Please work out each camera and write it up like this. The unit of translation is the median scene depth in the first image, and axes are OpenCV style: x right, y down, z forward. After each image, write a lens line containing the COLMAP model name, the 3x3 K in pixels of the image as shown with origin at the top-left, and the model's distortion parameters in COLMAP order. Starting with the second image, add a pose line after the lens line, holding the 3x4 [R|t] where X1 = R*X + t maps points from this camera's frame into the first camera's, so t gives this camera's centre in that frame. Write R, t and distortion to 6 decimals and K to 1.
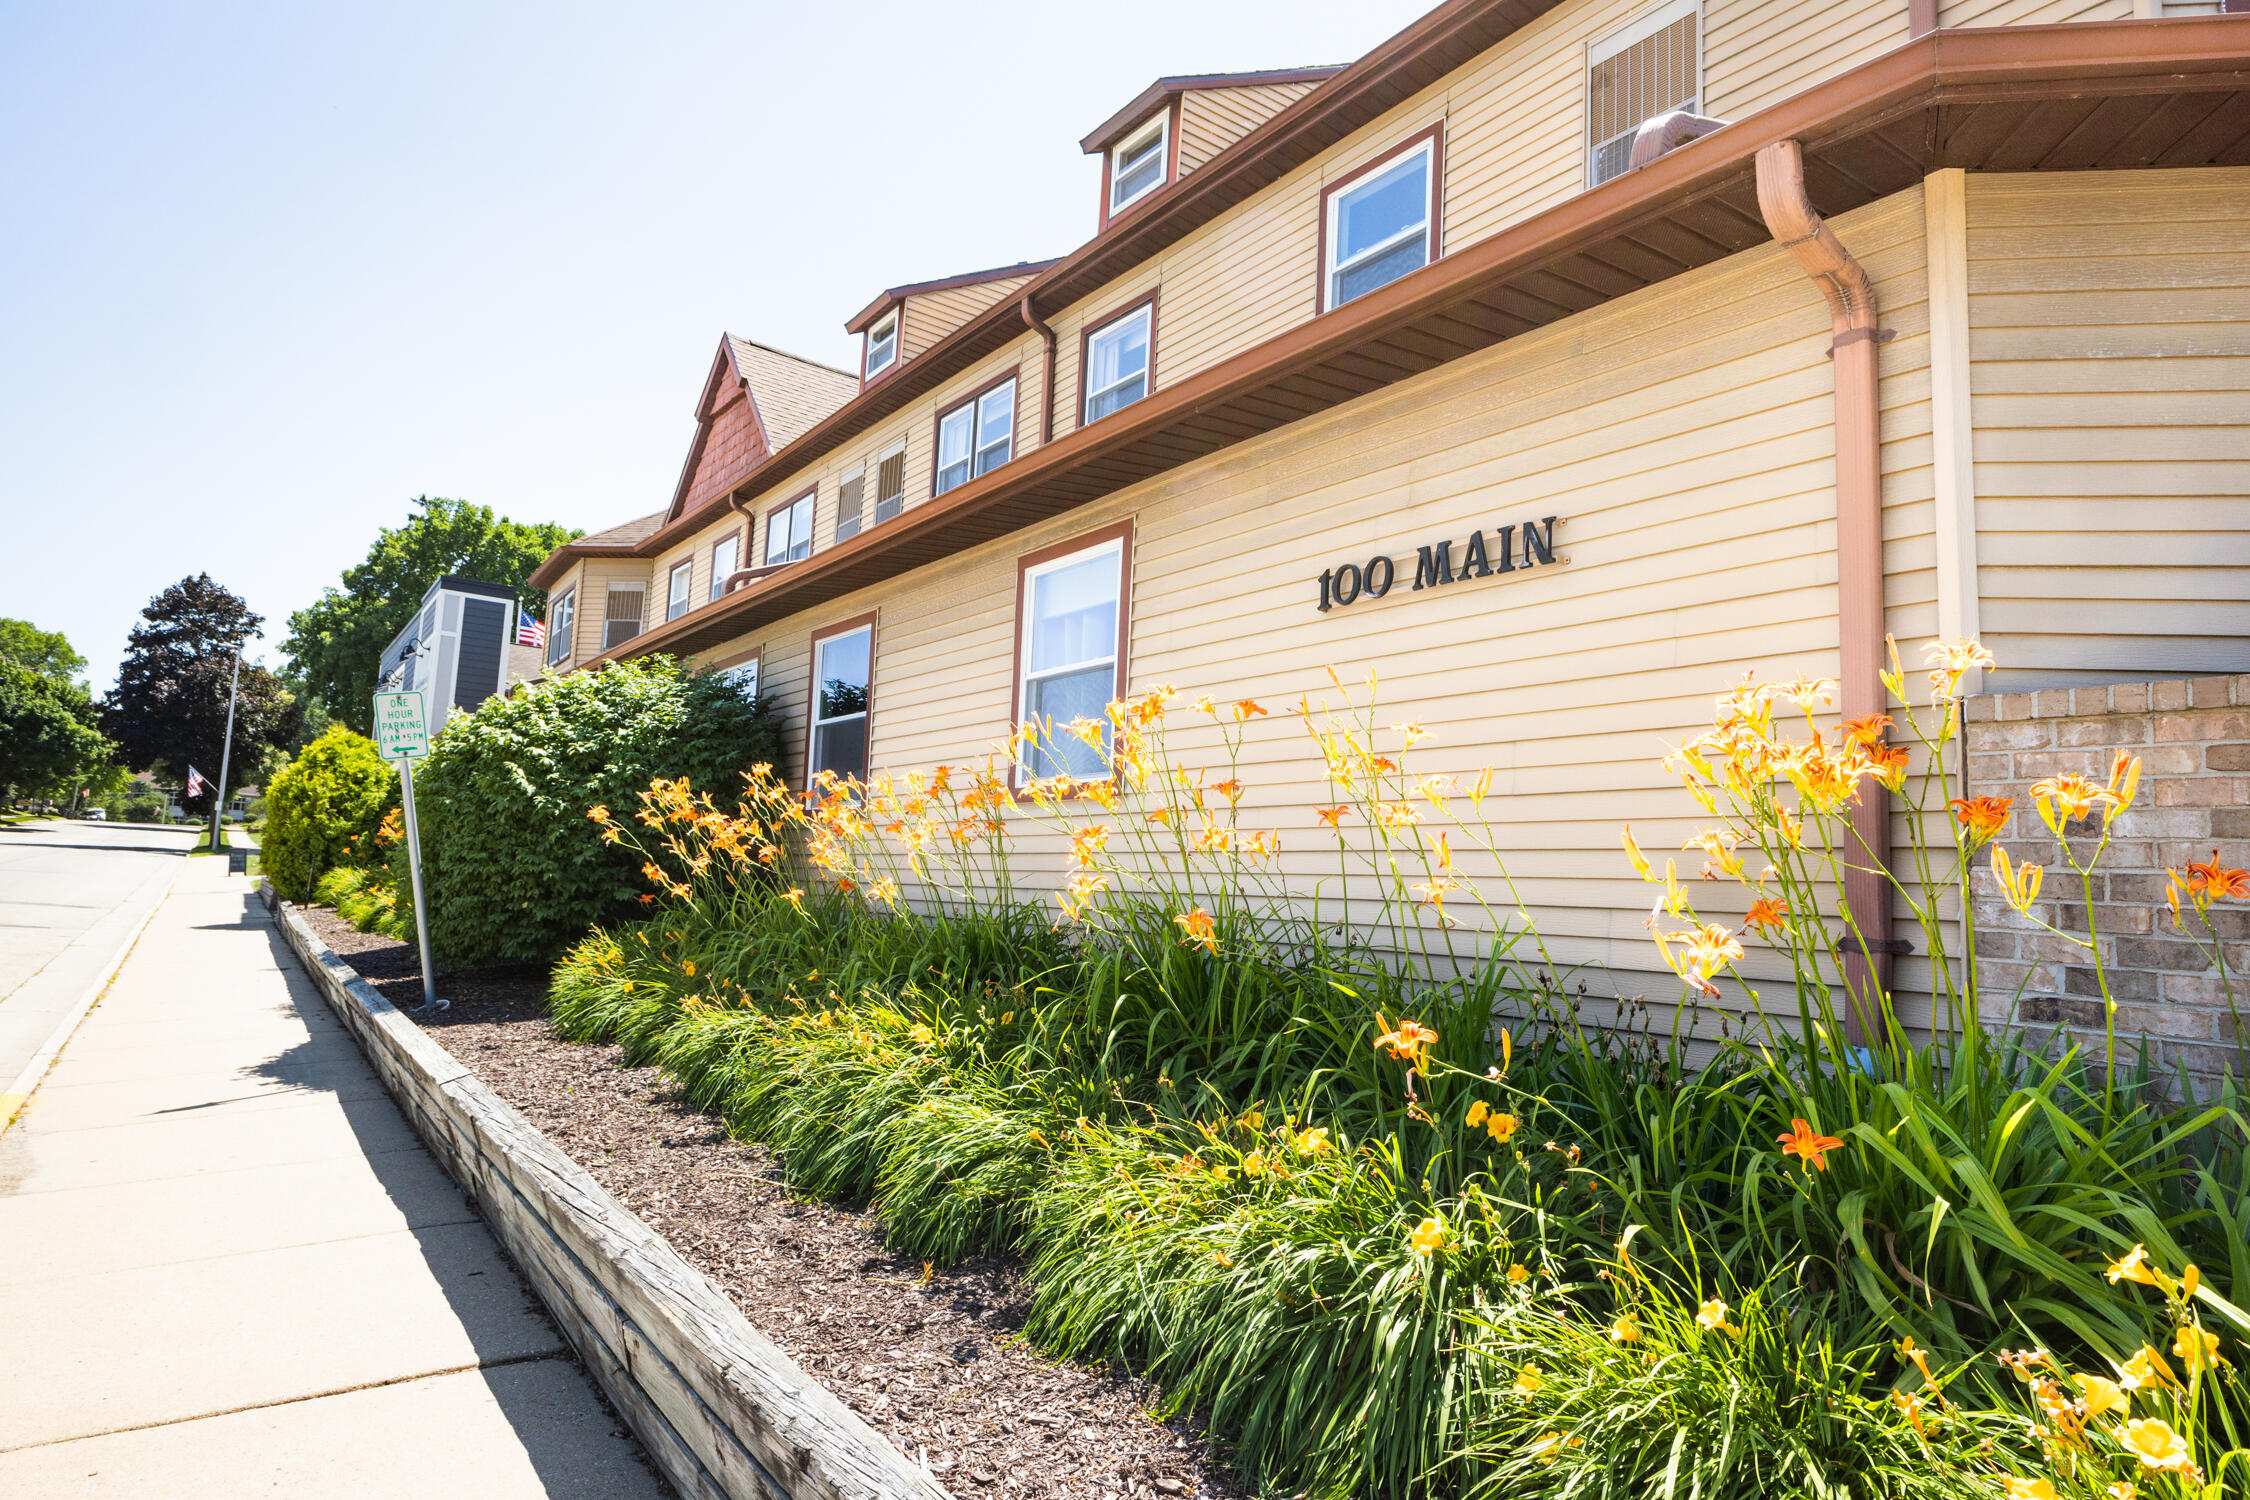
lens RADIAL K [[1271.0, 0, 1129.0], [0, 1271.0, 727.4], [0, 0, 1]] dist [-0.018507, 0.004534]
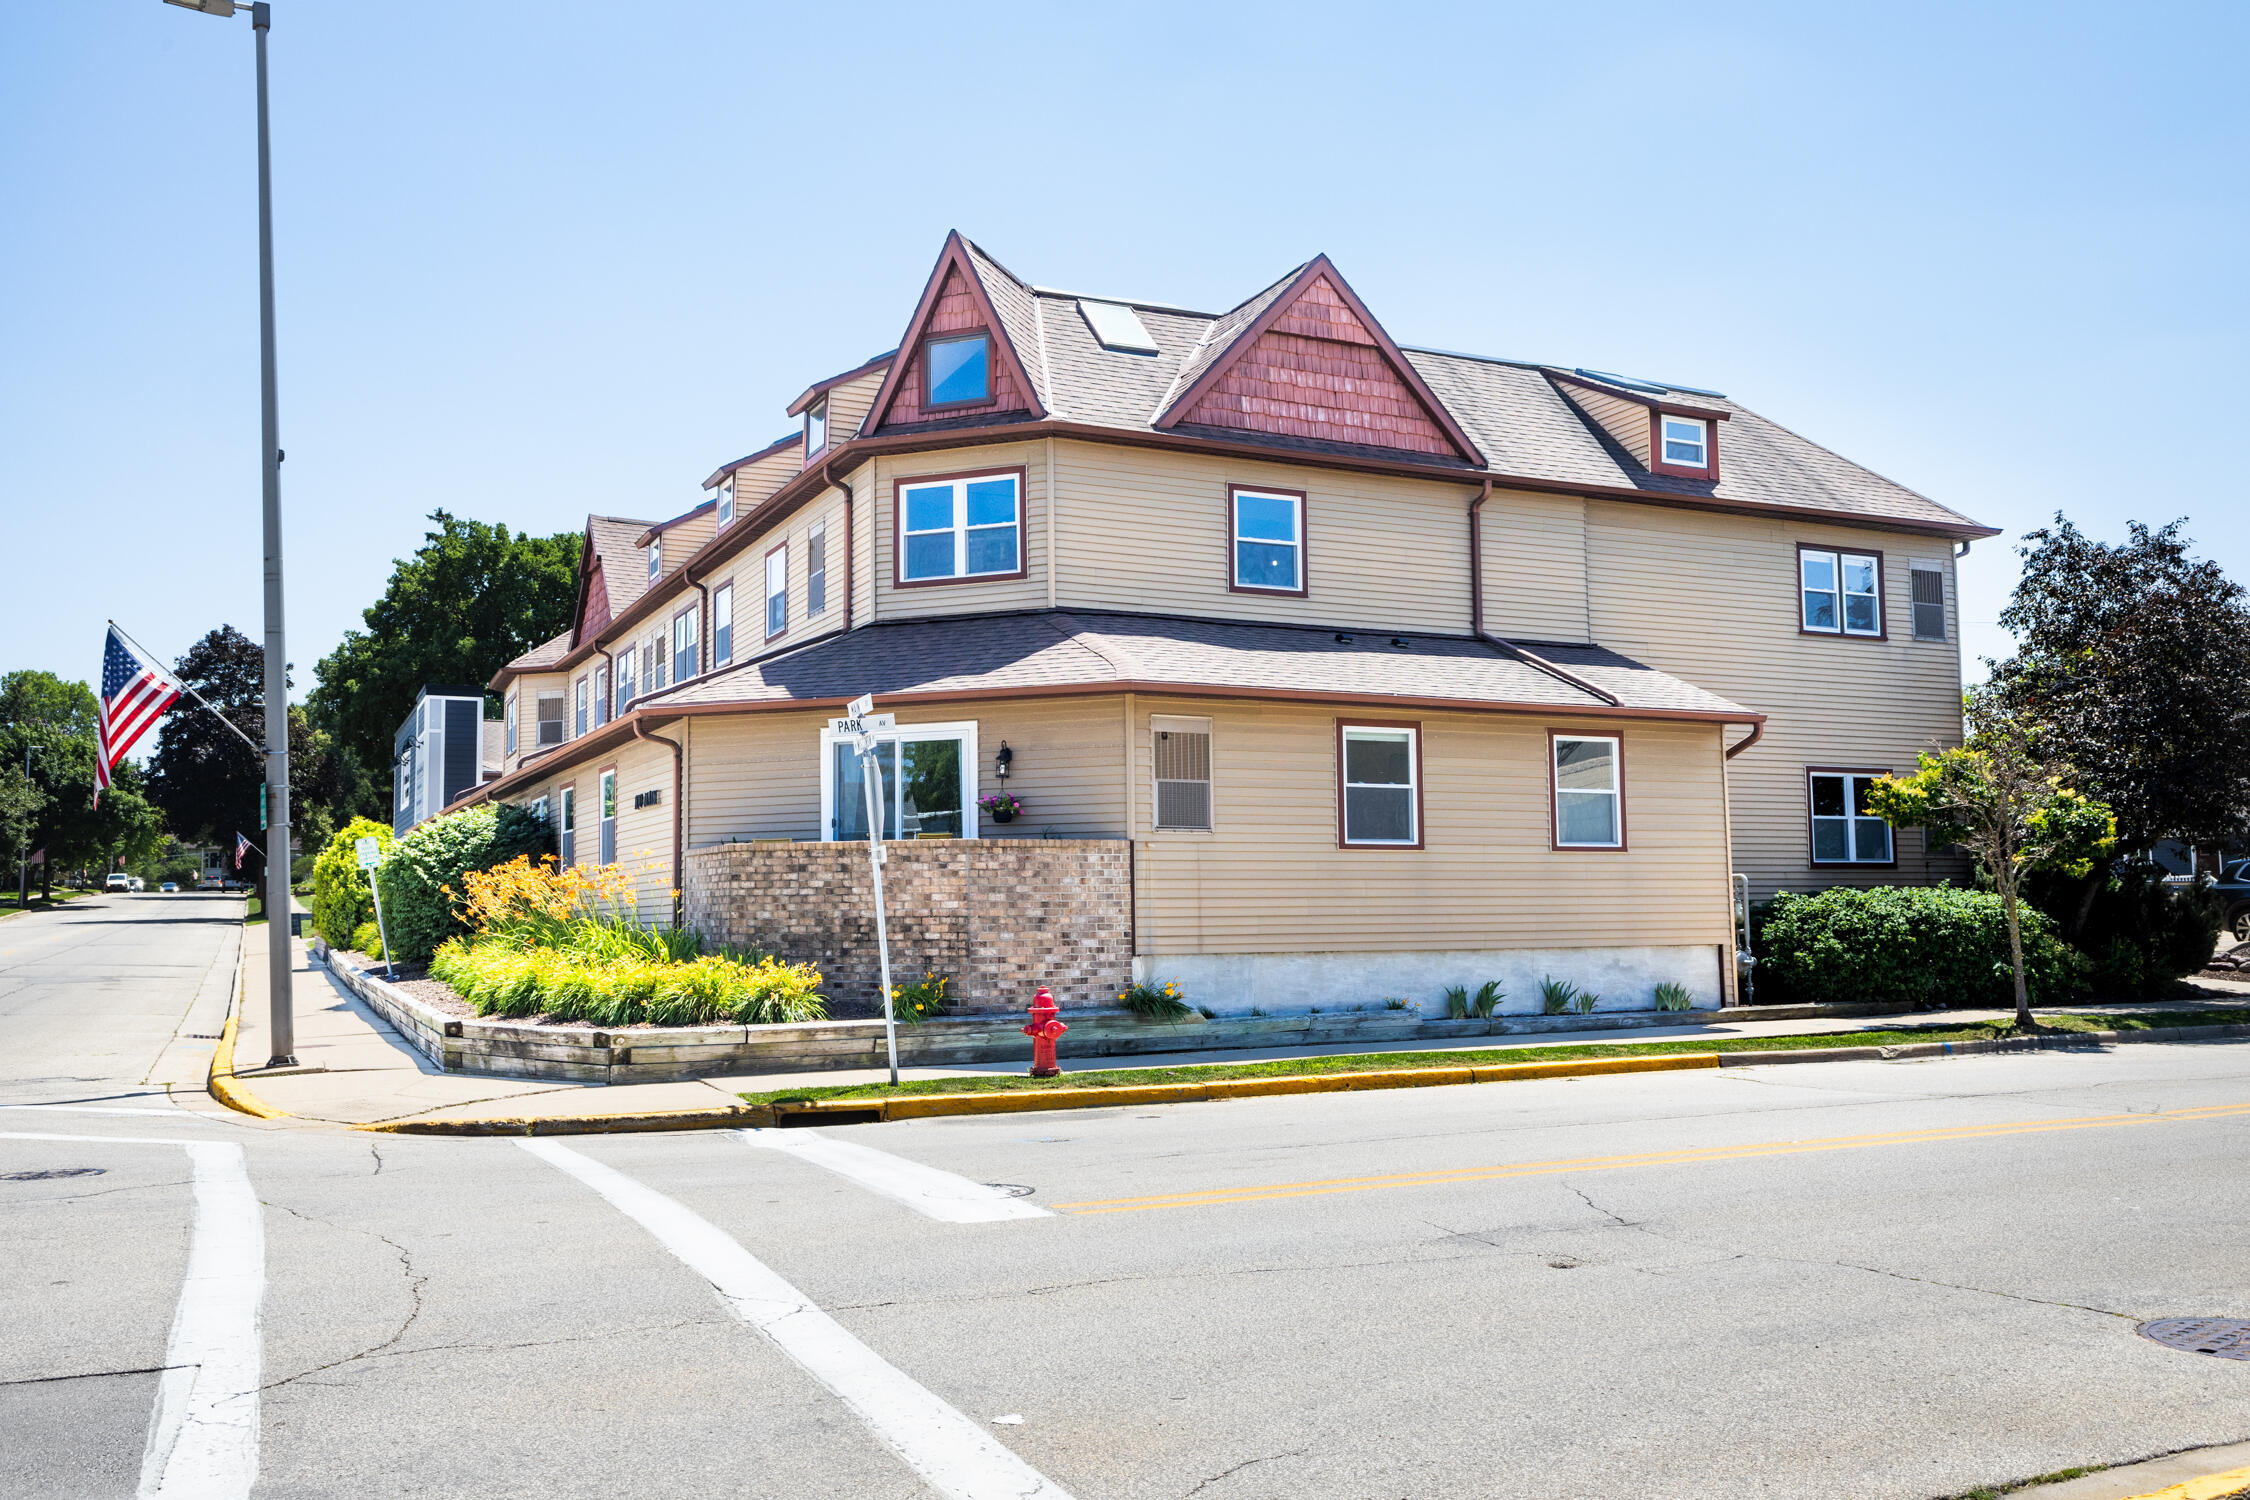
lens RADIAL K [[1868.5, 0, 1124.4], [0, 1868.5, 770.6], [0, 0, 1]] dist [-0.016411, -0.026201]
pose [[0.980776, -0.066255, -0.183544, 0.170973], [0.075249, 0.996260, 0.042469, -0.023538], [0.180044, -0.055464, 0.982094, -0.251168]]
